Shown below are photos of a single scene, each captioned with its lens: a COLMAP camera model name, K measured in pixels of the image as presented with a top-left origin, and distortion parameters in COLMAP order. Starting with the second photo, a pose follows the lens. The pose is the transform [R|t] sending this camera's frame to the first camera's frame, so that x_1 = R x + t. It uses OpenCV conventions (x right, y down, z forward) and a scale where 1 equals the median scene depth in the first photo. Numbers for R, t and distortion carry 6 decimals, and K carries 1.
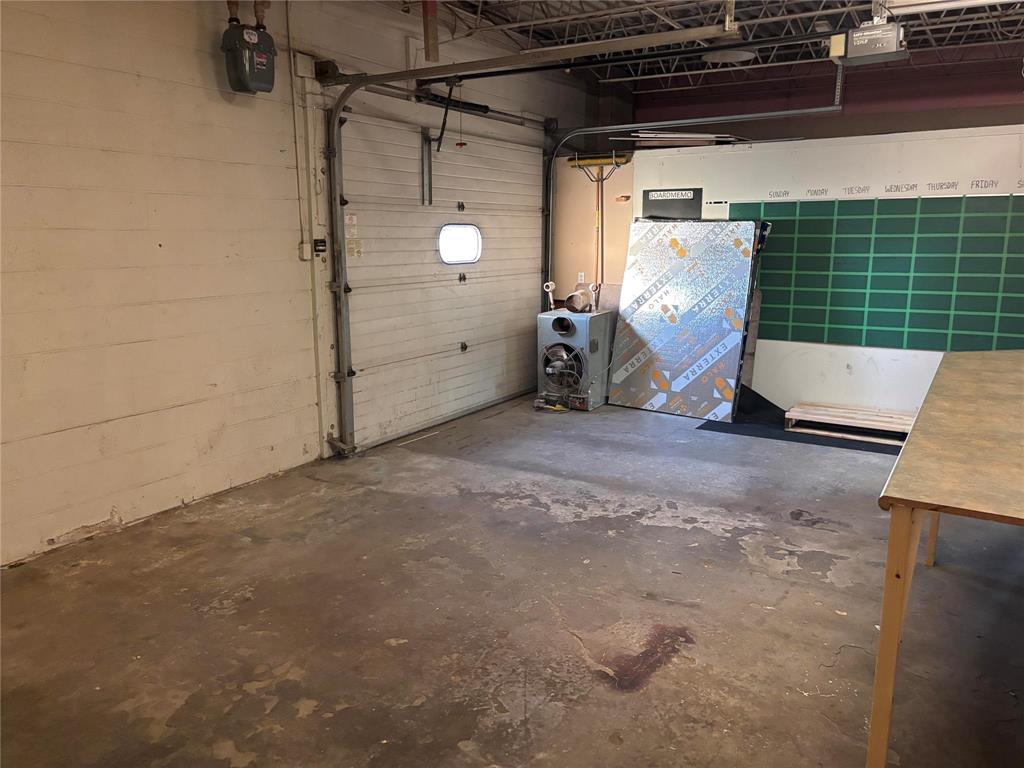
lens RADIAL K [[775.3, 0, 507.9], [0, 775.3, 379.6], [0, 0, 1]] dist [0.046530, -0.040543]
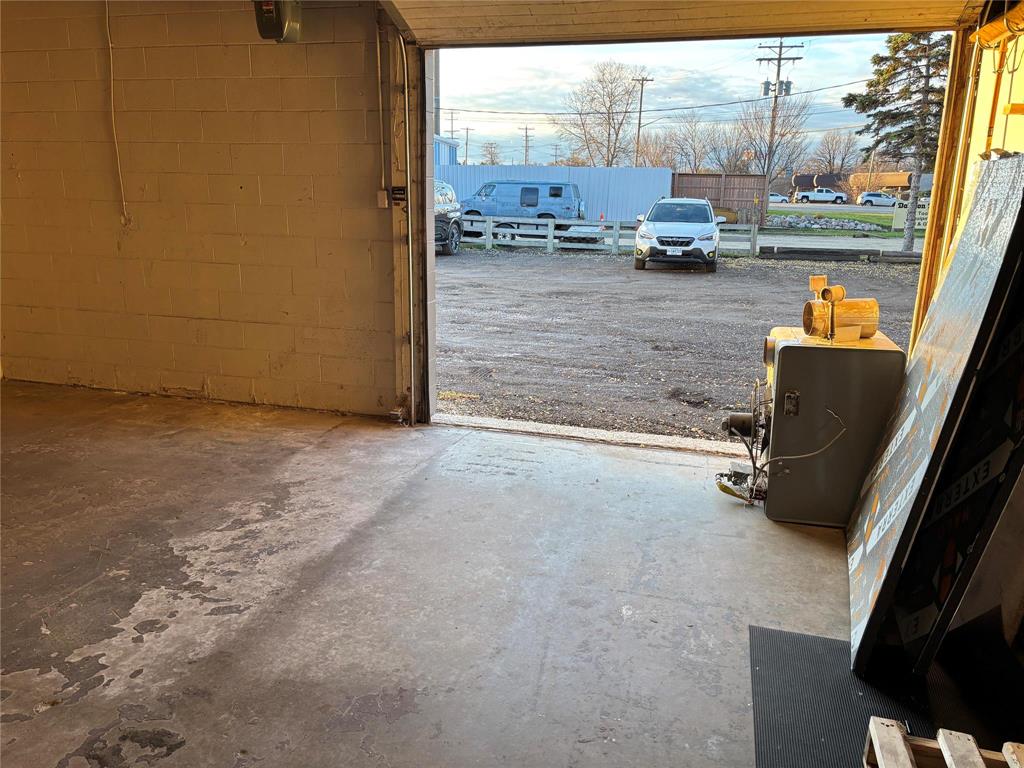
lens RADIAL K [[775.3, 0, 512.6], [0, 775.3, 383.4], [0, 0, 1]] dist [0.046530, -0.040543]
pose [[0.271485, 0.240246, -0.931975, 0.864874], [-0.196626, 0.961765, 0.190648, -0.191002], [0.942143, 0.131492, 0.308343, 1.055125]]
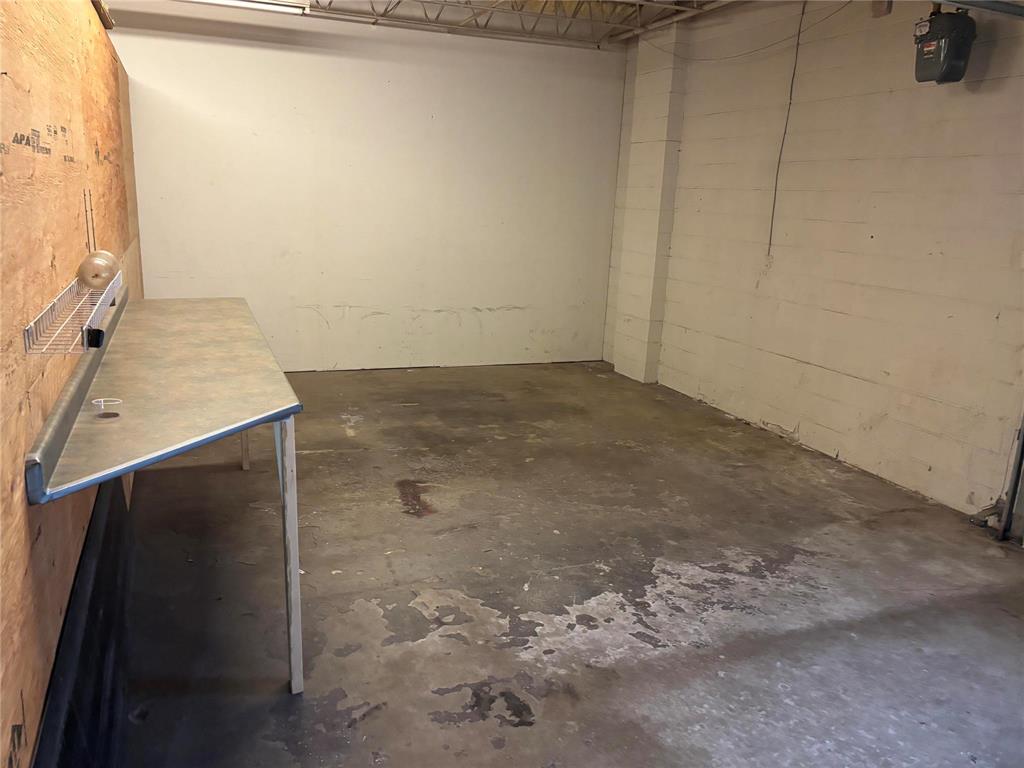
lens RADIAL K [[775.3, 0, 506.6], [0, 775.3, 385.3], [0, 0, 1]] dist [0.046530, -0.040543]
pose [[-0.593353, 0.168810, -0.787042, 0.817630], [-0.193488, 0.919183, 0.343024, -0.259125], [0.781342, 0.355817, -0.512737, 1.237366]]
